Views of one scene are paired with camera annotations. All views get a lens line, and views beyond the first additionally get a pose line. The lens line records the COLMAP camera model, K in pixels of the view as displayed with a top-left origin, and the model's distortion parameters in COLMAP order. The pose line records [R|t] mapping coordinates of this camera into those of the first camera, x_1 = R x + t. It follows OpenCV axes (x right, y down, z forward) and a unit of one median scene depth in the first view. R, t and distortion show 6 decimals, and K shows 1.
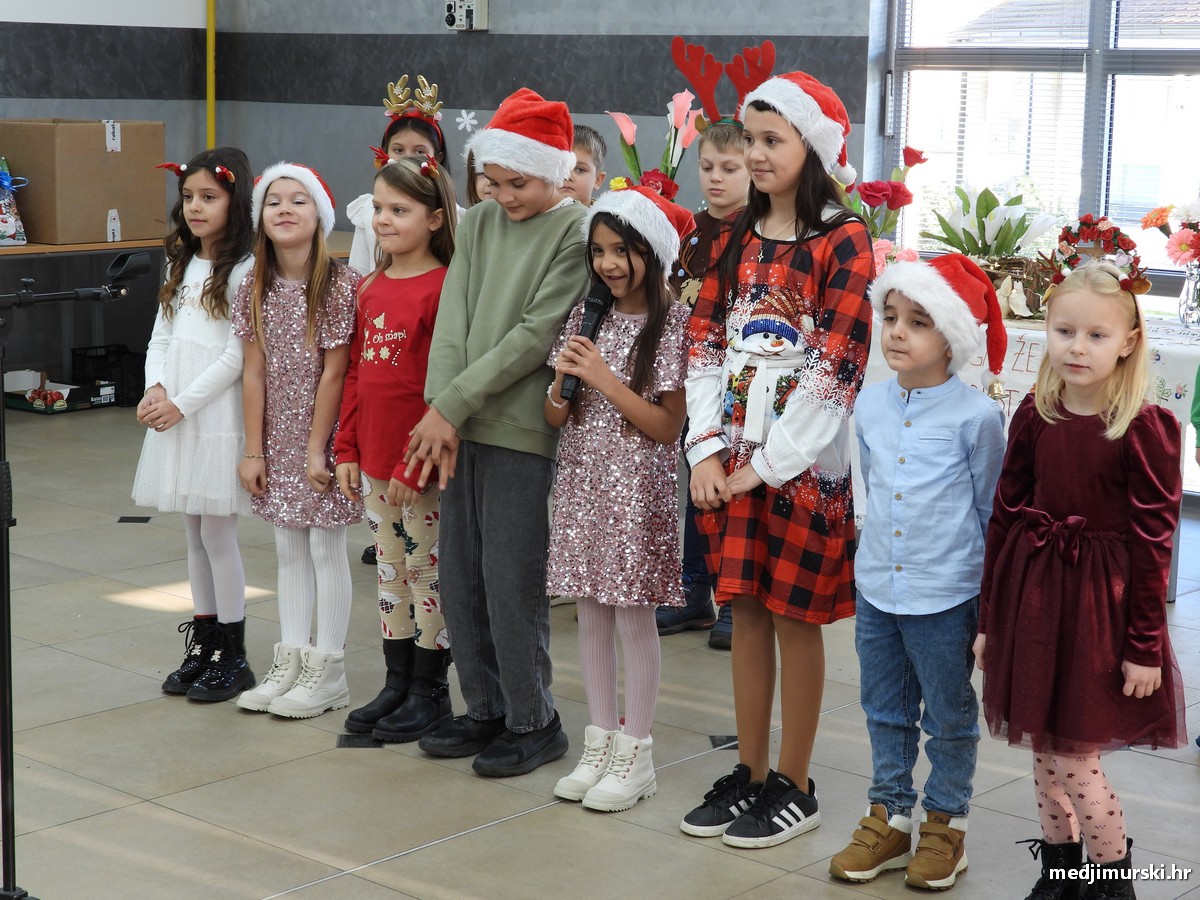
lens RADIAL K [[2255.8, 0, 606.7], [0, 2255.8, 460.7], [0, 0, 1]] dist [-0.010568, 0.000000]
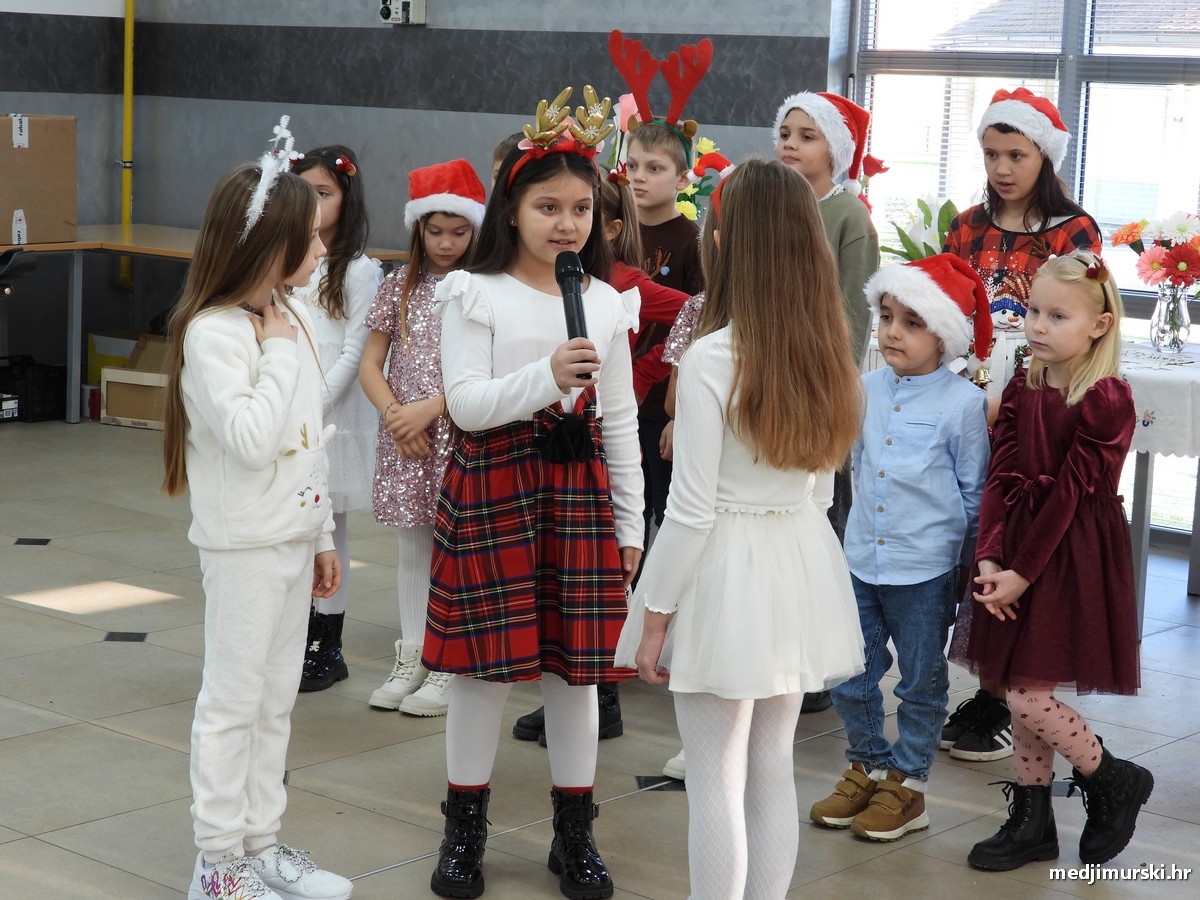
lens RADIAL K [[2443.4, 0, 607.2], [0, 2443.4, 458.9], [0, 0, 1]] dist [-0.013215, 0.000000]
pose [[0.999757, 0.013613, 0.017328, 0.007757], [-0.013364, 0.999807, -0.014386, 0.002593], [-0.017520, 0.014151, 0.999746, -0.010118]]
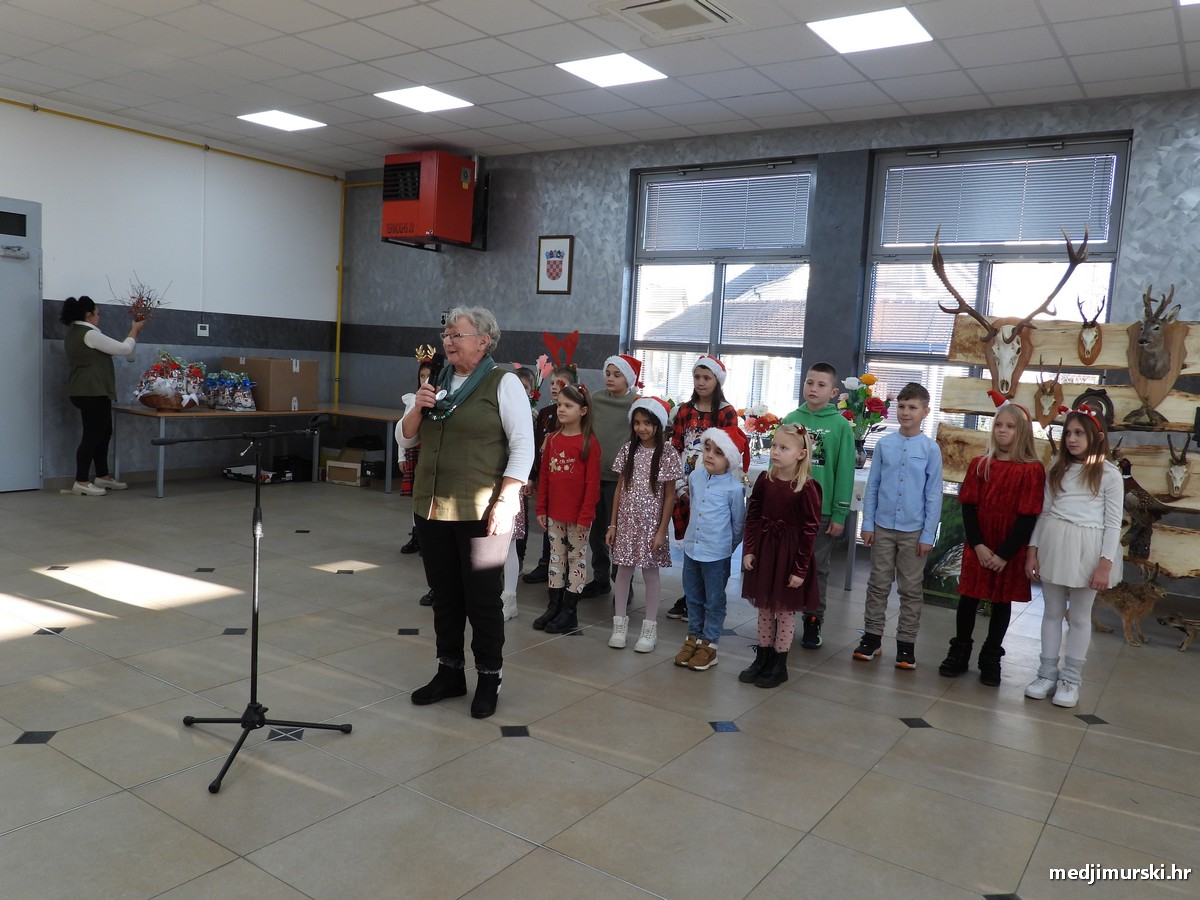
lens RADIAL K [[927.4, 0, 603.8], [0, 927.4, 449.9], [0, 0, 1]] dist [-0.015320, 0.003350]
pose [[0.992614, 0.022573, 0.119198, -0.015371], [-0.015110, 0.997890, -0.063149, -0.001740], [-0.120372, 0.060882, 0.990860, 0.019462]]
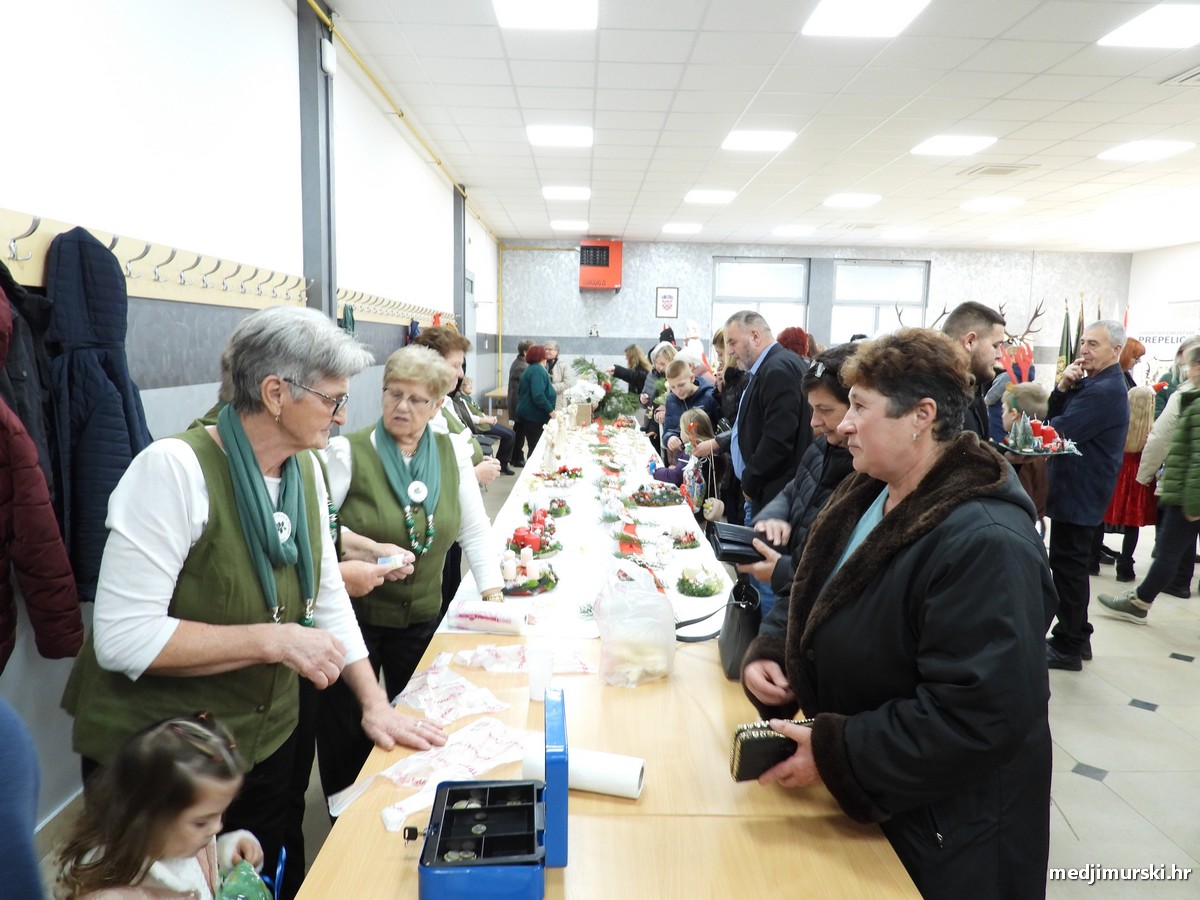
lens RADIAL K [[861.3, 0, 605.8], [0, 861.3, 455.7], [0, 0, 1]] dist [-0.018879, 0.007546]
pose [[0.736625, -0.090129, 0.670269, -1.176654], [0.109314, 0.993915, 0.013514, 0.008340], [-0.667409, 0.063315, 0.741995, -0.178400]]
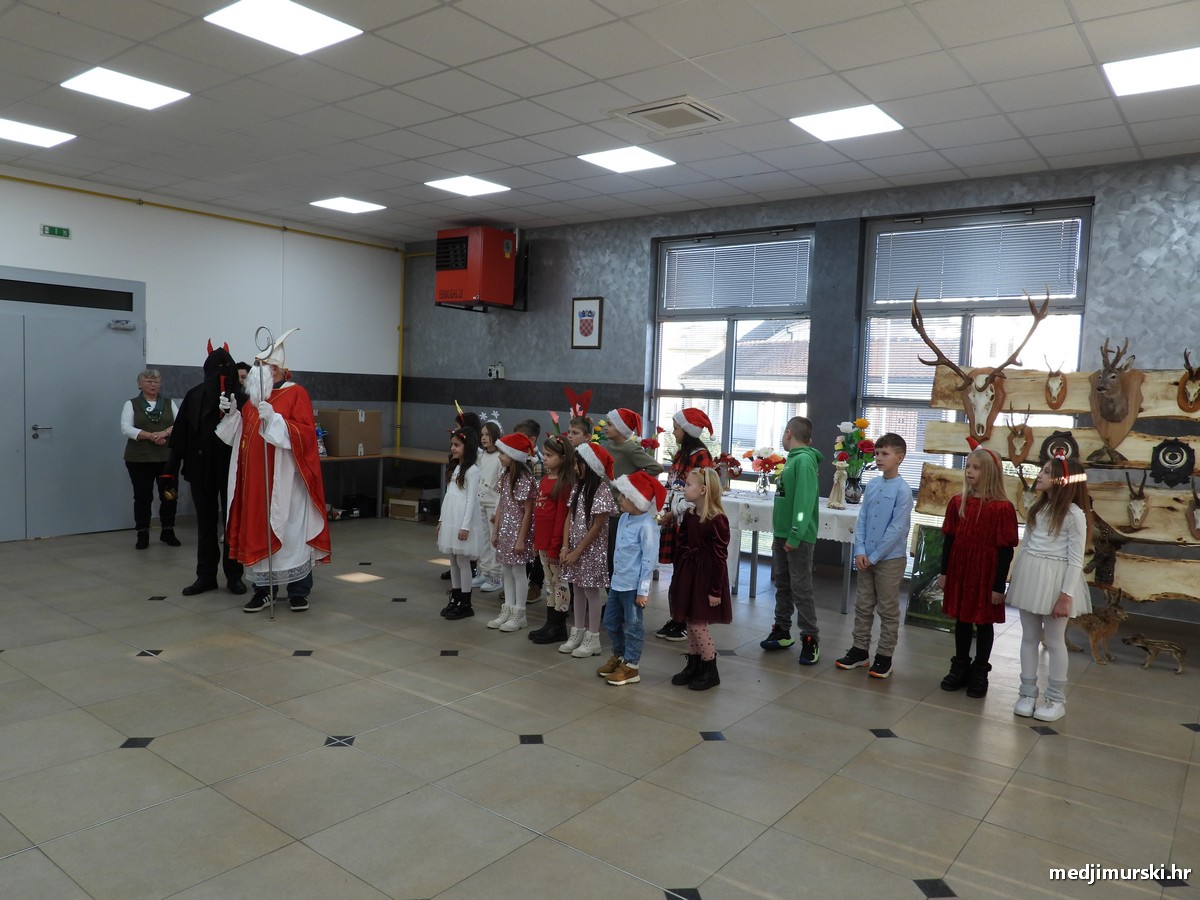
lens RADIAL K [[861.3, 0, 604.2], [0, 861.3, 450.6], [0, 0, 1]] dist [-0.018879, 0.007546]
pose [[0.998027, 0.011175, 0.061786, 0.003982], [-0.005304, 0.995522, -0.094380, -0.009690], [-0.062564, 0.093866, 0.993617, -0.020060]]
